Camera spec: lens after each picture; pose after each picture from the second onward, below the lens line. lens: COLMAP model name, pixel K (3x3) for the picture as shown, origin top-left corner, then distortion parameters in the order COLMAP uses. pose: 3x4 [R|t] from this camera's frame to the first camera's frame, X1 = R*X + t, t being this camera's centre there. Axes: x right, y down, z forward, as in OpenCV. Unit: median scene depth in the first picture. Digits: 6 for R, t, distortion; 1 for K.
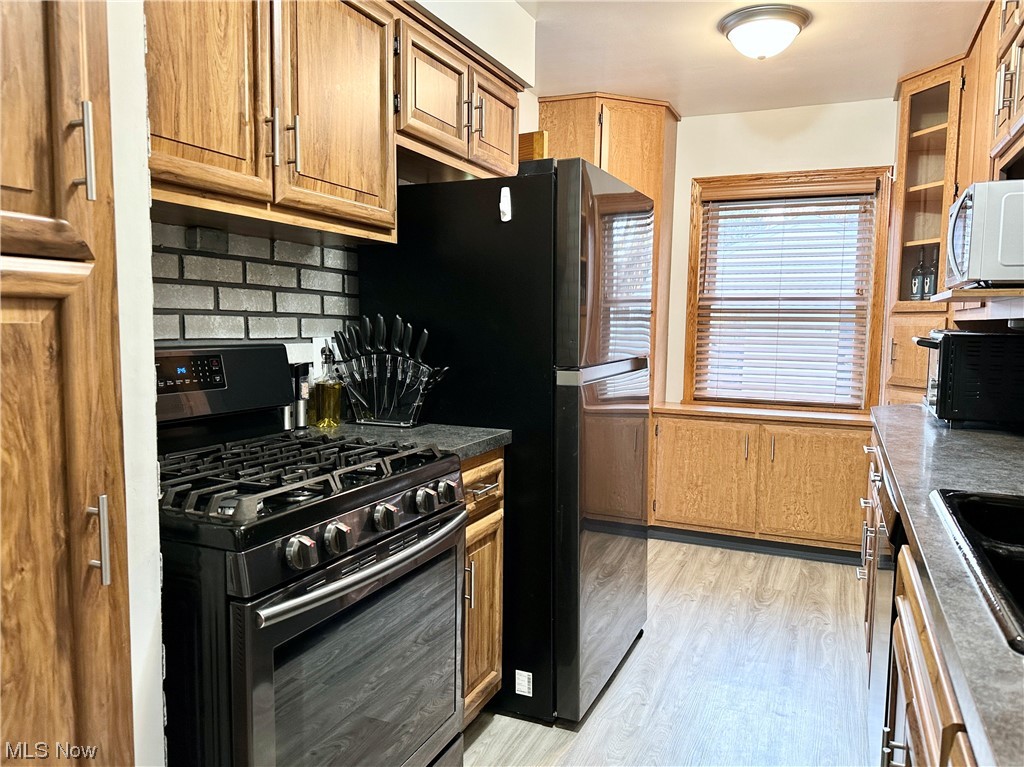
lens RADIAL K [[708.9, 0, 513.4], [0, 708.9, 387.4], [0, 0, 1]] dist [-0.000308, -0.050454]
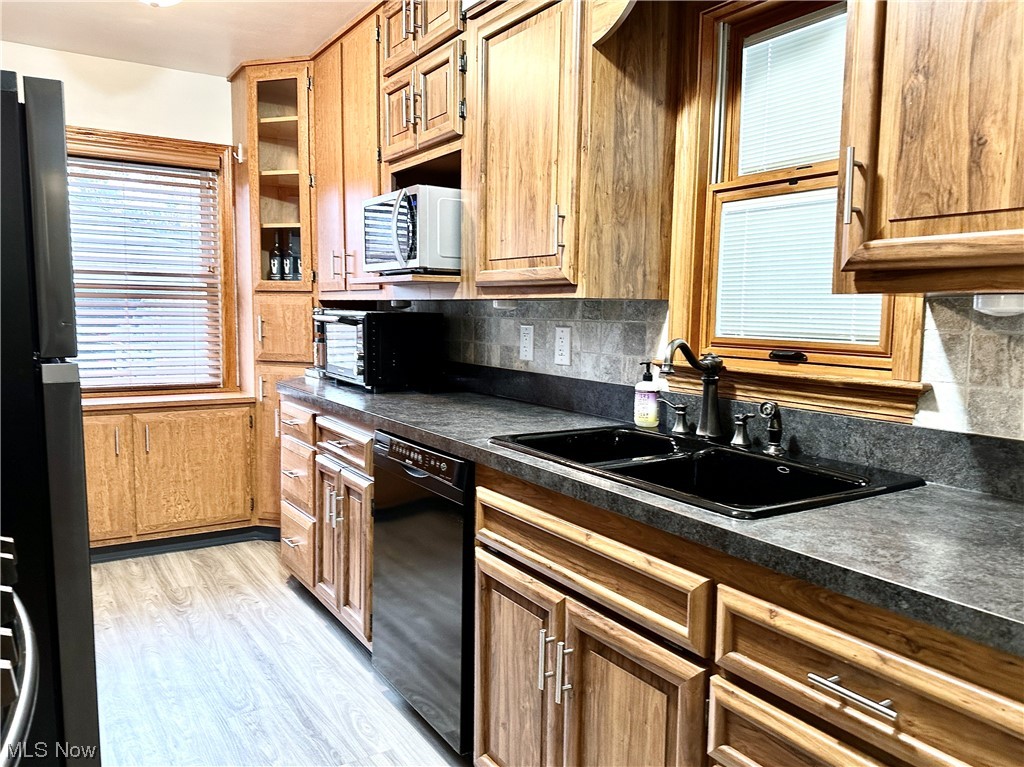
lens RADIAL K [[744.8, 0, 510.7], [0, 744.8, 379.2], [0, 0, 1]] dist [-0.013056, -0.003488]
pose [[0.542708, -0.078710, 0.836225, -0.169558], [0.064879, 0.996553, 0.051695, -0.008839], [-0.837412, 0.026198, 0.545944, 0.087911]]
